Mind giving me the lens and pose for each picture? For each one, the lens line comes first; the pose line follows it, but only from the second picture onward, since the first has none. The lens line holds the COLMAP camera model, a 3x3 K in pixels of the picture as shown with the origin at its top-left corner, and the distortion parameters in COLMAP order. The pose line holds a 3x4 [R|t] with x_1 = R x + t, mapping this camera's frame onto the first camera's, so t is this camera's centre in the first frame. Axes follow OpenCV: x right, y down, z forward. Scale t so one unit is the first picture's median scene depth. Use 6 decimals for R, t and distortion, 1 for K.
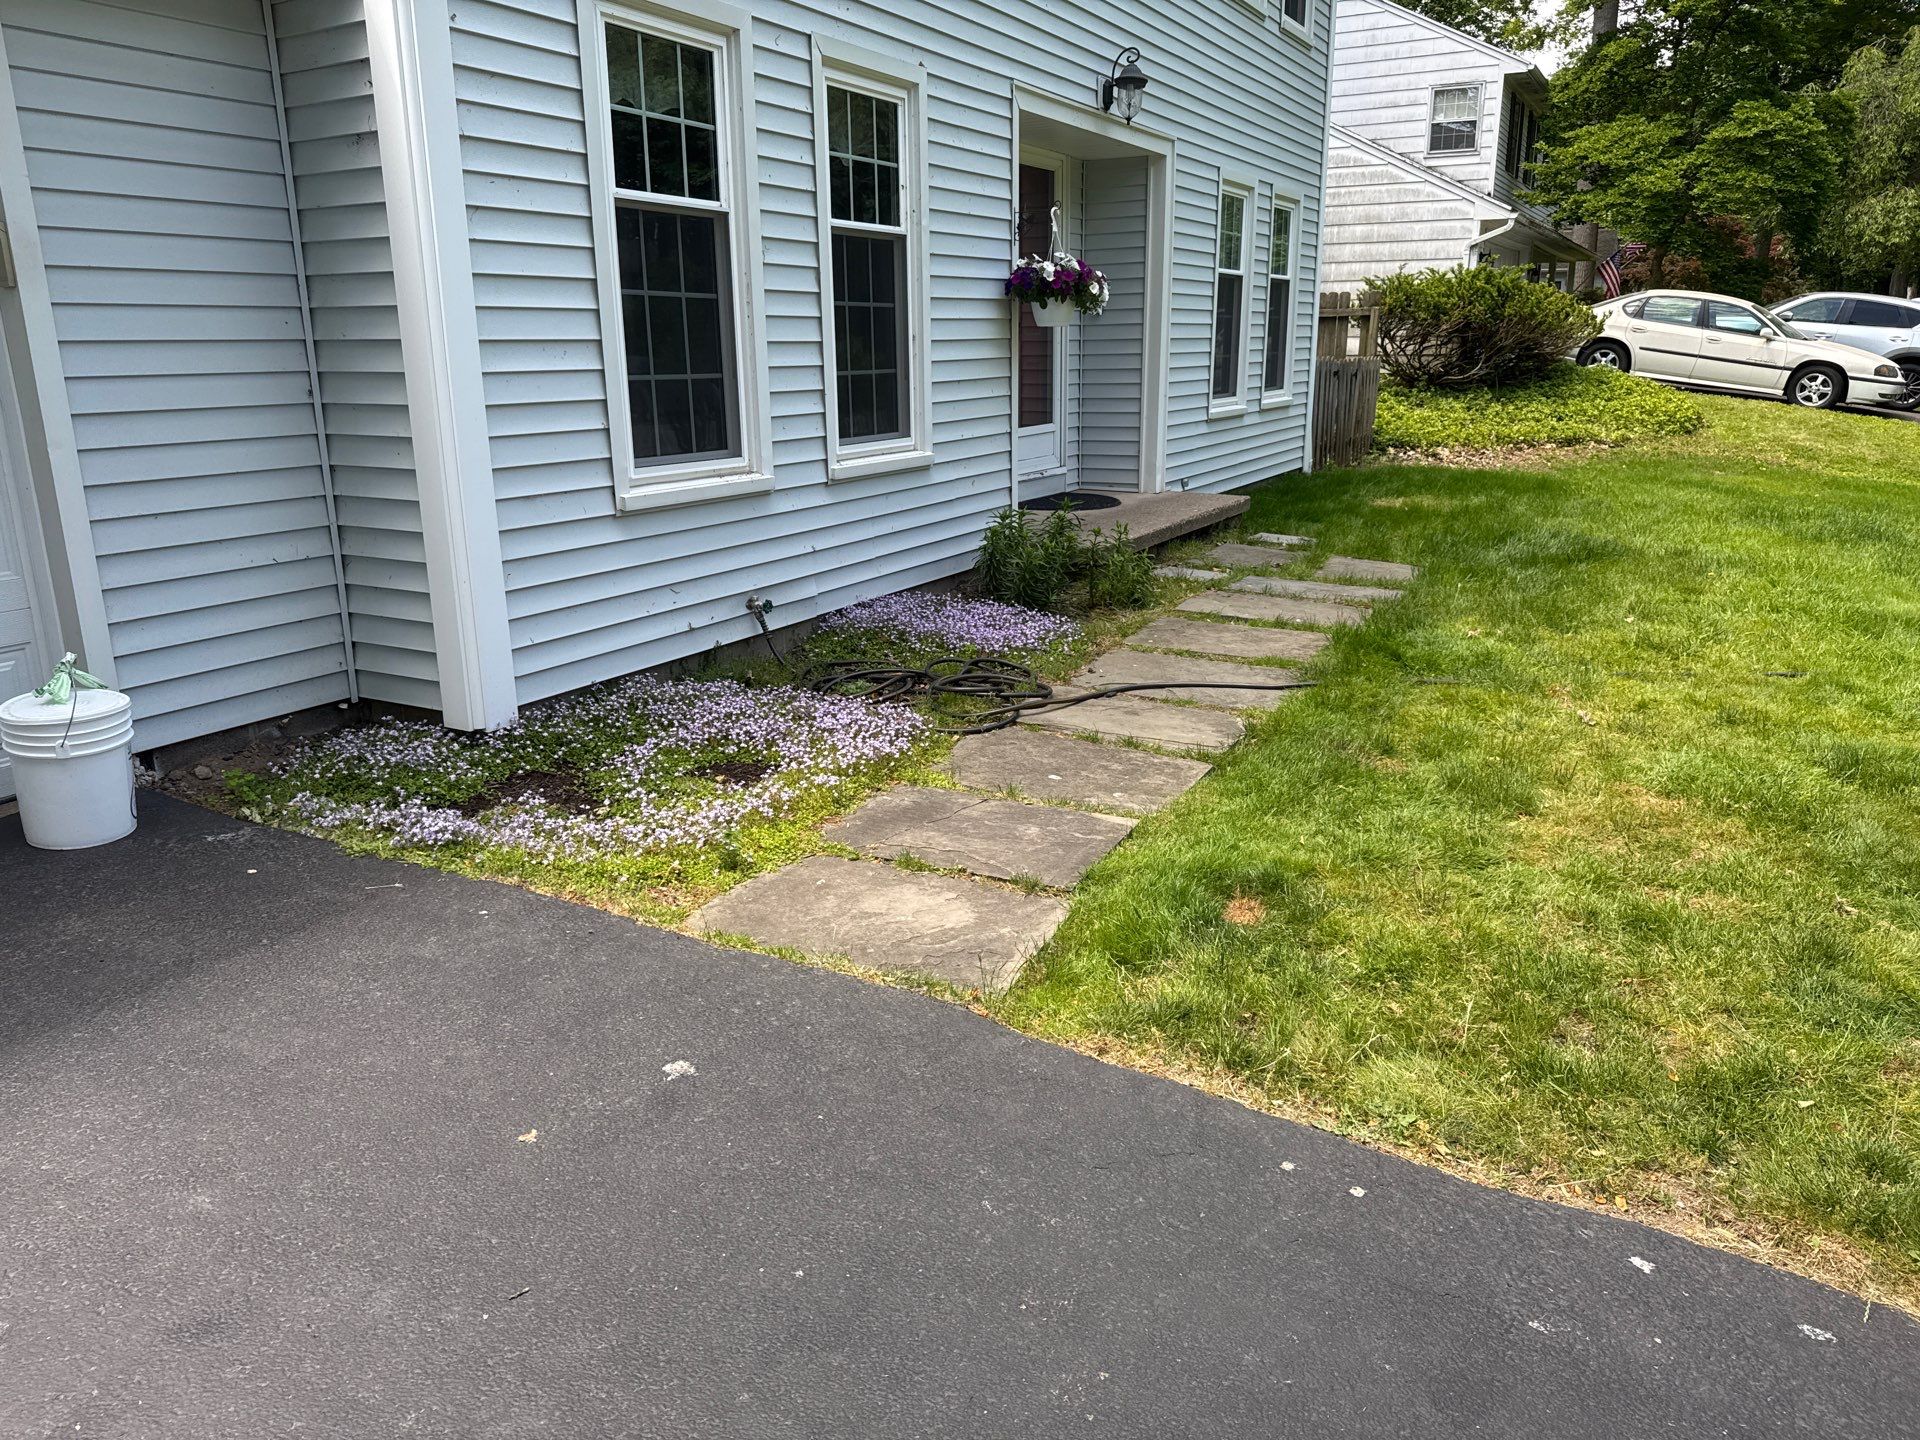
lens RADIAL K [[1359.1, 0, 940.5], [0, 1359.1, 685.7], [0, 0, 1]] dist [0.008731, -0.021163]
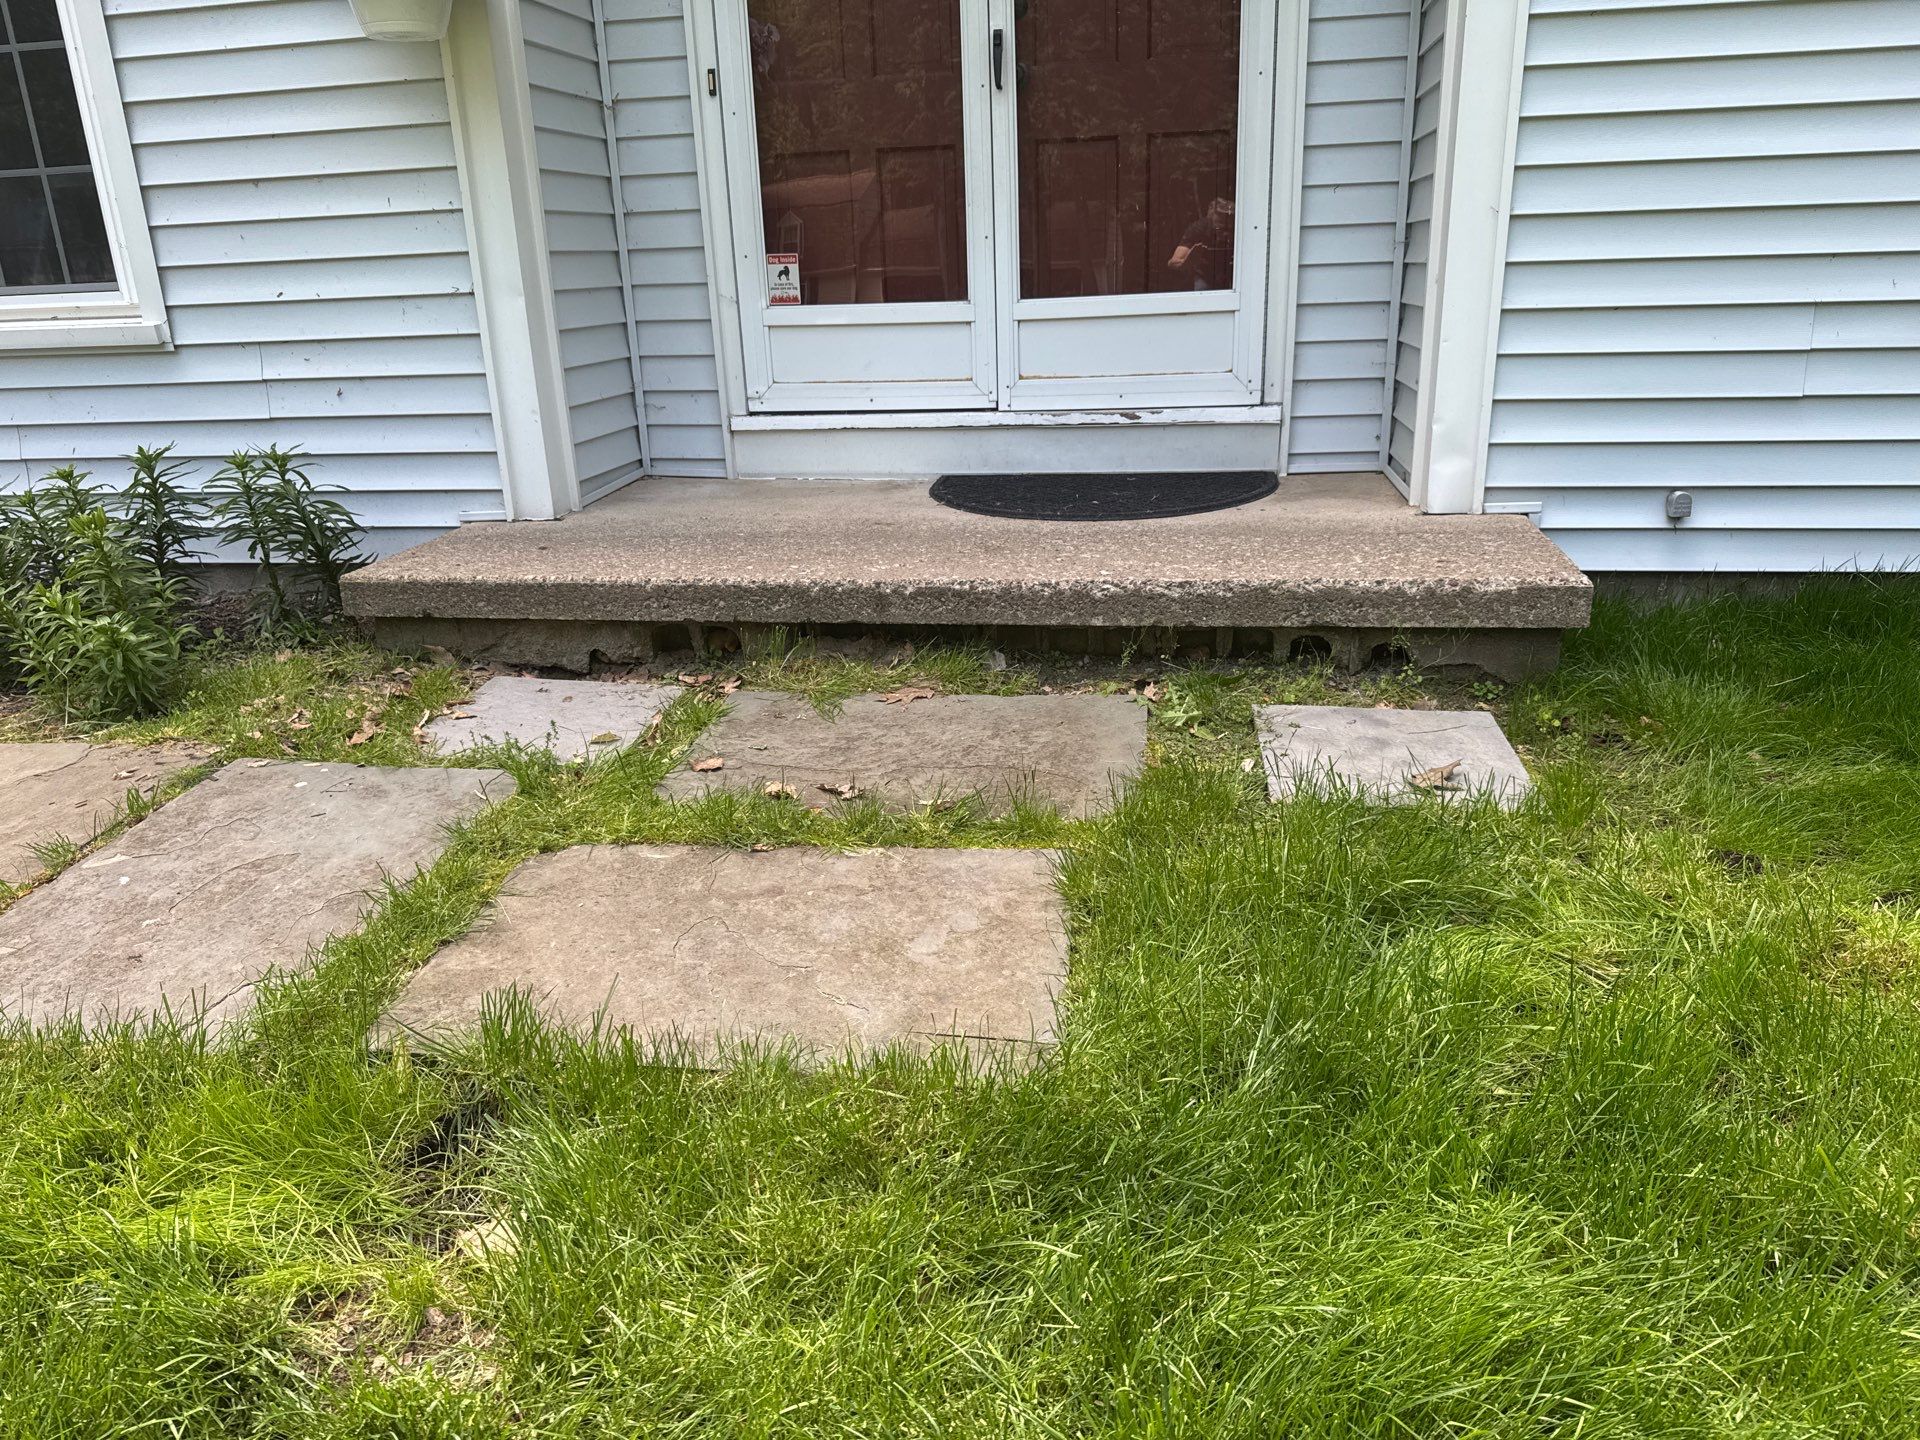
lens RADIAL K [[1359.1, 0, 978.5], [0, 1359.1, 724.8], [0, 0, 1]] dist [0.008731, -0.021163]
pose [[0.331198, 0.310843, -0.890890, 0.610558], [-0.199573, 0.945894, 0.255841, -0.214052], [0.922214, 0.093063, 0.375314, 1.065269]]
